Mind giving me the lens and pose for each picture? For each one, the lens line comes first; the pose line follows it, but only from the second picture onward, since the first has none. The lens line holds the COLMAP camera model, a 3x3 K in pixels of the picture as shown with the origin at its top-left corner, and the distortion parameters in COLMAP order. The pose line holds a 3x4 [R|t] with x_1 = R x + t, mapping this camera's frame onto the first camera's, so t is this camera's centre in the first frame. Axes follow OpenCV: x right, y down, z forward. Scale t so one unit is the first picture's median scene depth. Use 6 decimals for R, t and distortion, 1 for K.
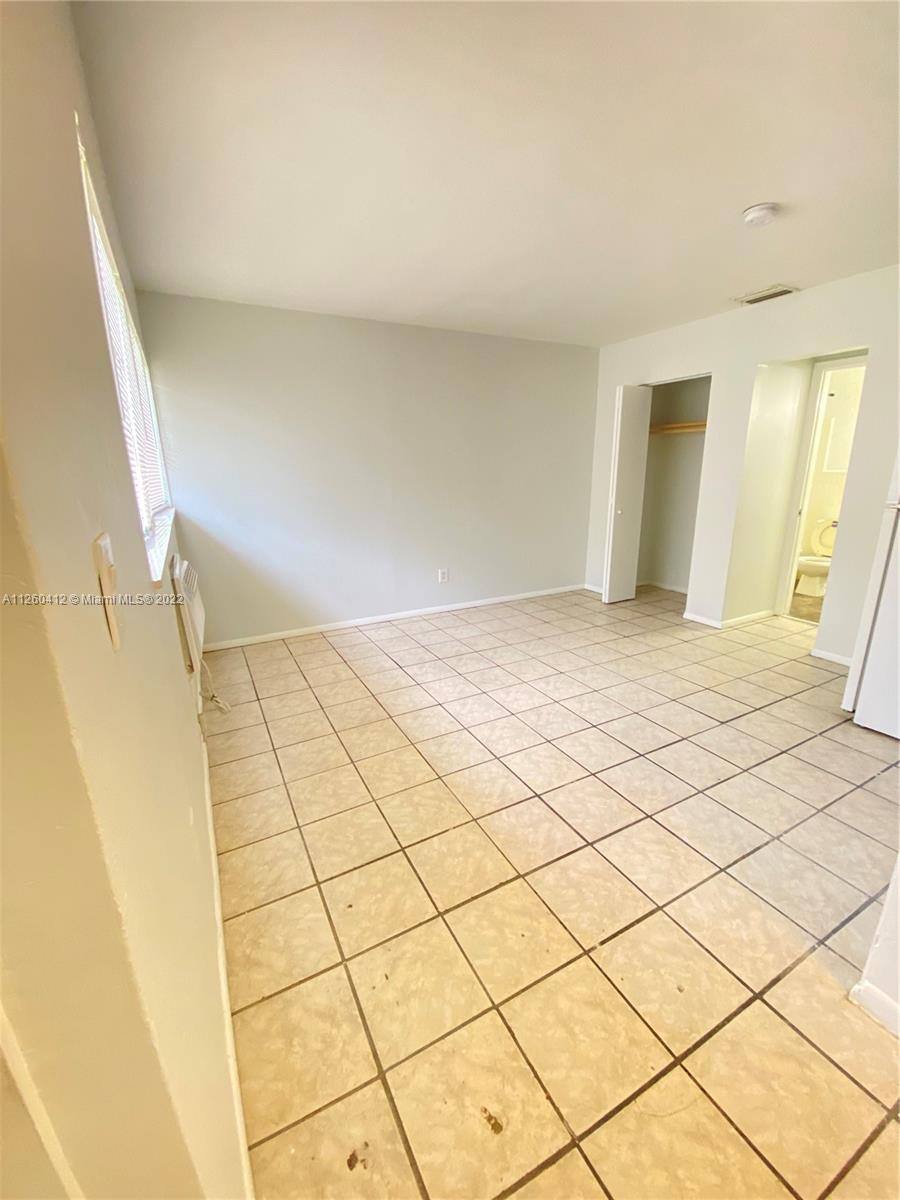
lens RADIAL K [[486.6, 0, 450.0], [0, 486.6, 600.0], [0, 0, 1]] dist [0.036726, -0.026993]
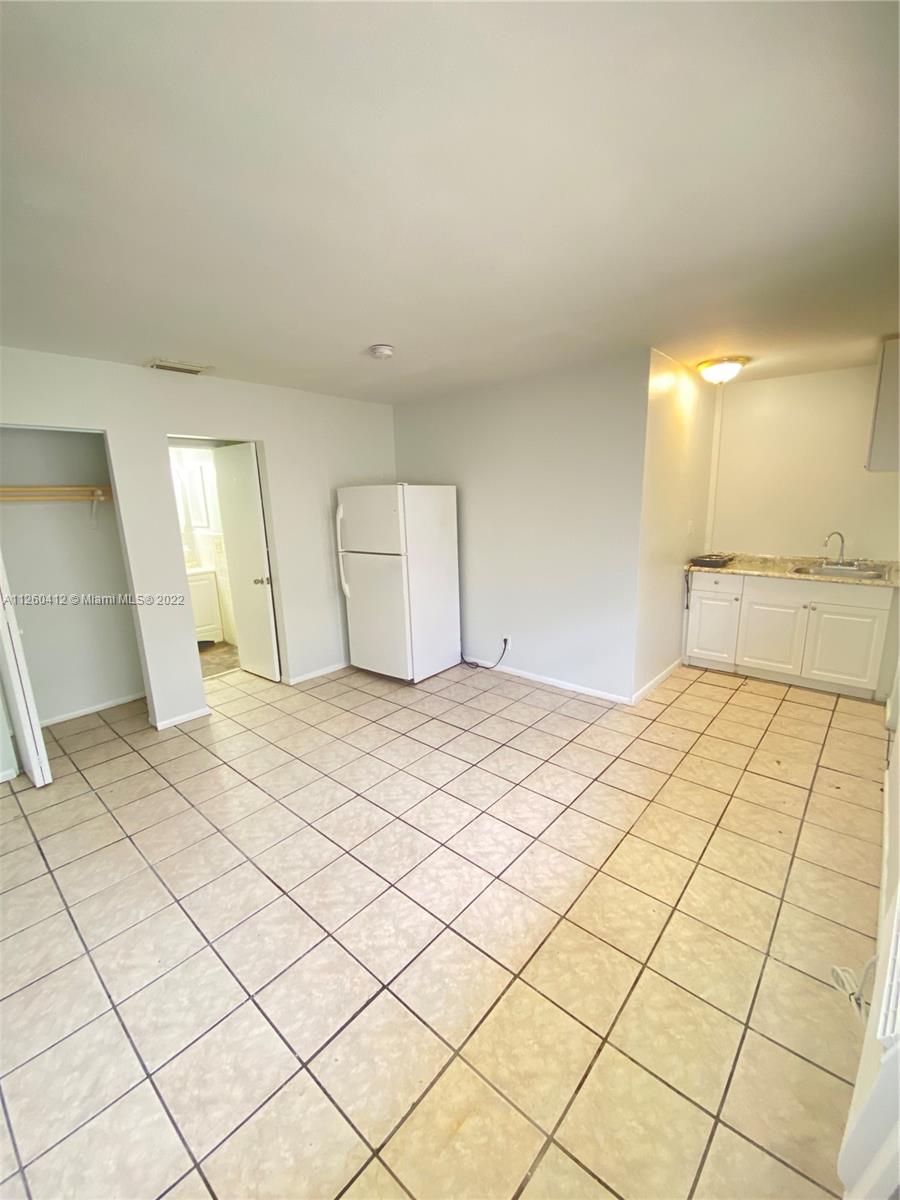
lens RADIAL K [[486.6, 0, 450.0], [0, 486.6, 600.0], [0, 0, 1]] dist [0.036726, -0.026993]
pose [[-0.354144, -0.170954, 0.919433, -0.602343], [0.280933, 0.918294, 0.278951, -0.387096], [-0.891997, 0.357087, -0.277181, 1.140739]]
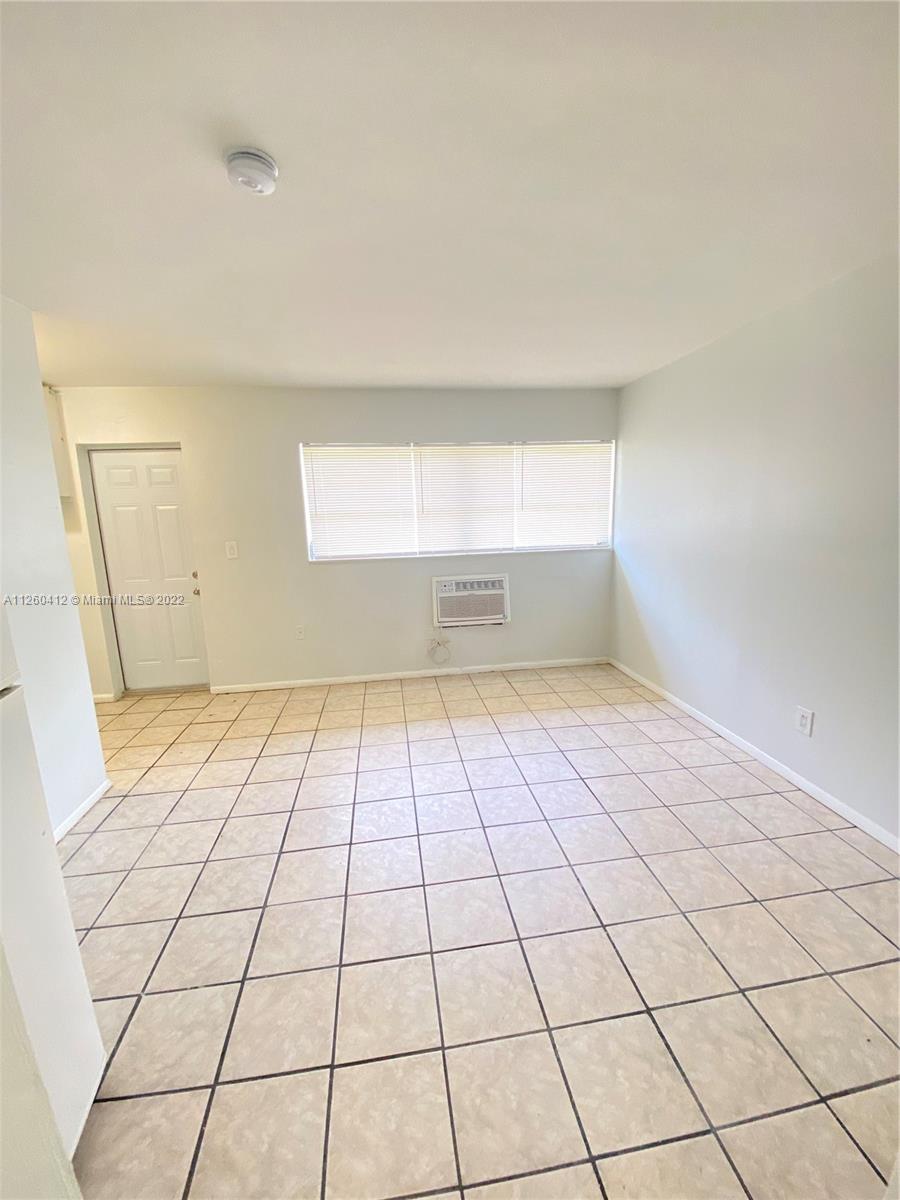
lens RADIAL K [[486.6, 0, 450.0], [0, 486.6, 600.0], [0, 0, 1]] dist [0.036726, -0.026993]
pose [[-0.337418, 0.198440, -0.920202, 0.972326], [-0.214857, 0.935492, 0.280520, -0.401491], [0.916507, 0.292365, -0.273015, 1.231841]]
